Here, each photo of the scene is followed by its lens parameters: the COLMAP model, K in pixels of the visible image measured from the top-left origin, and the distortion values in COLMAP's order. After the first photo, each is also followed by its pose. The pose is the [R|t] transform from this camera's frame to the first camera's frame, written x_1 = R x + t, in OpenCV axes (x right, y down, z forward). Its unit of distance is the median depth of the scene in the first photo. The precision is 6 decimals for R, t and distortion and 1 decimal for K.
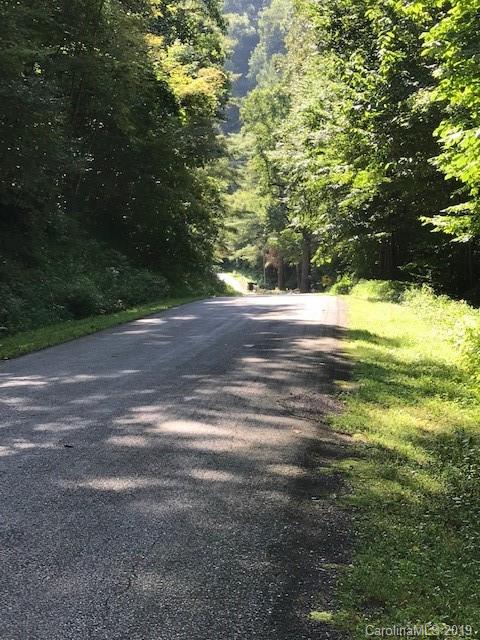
lens RADIAL K [[1031.7, 0, 240.0], [0, 1031.7, 320.0], [0, 0, 1]] dist [0.039890, 0.000000]
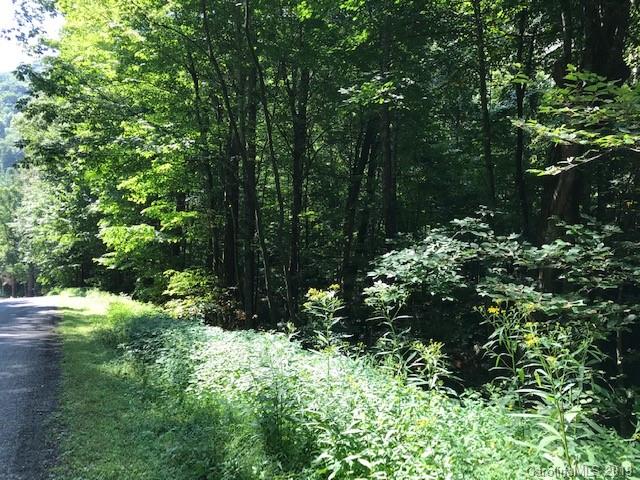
lens RADIAL K [[514.7, 0, 314.5], [0, 514.7, 226.0], [0, 0, 1]] dist [0.001873, 0.003861]
pose [[0.842348, 0.000755, 0.538933, -0.024079], [0.079477, 0.988891, -0.125608, 0.010553], [-0.533041, 0.148639, 0.832931, -0.191535]]
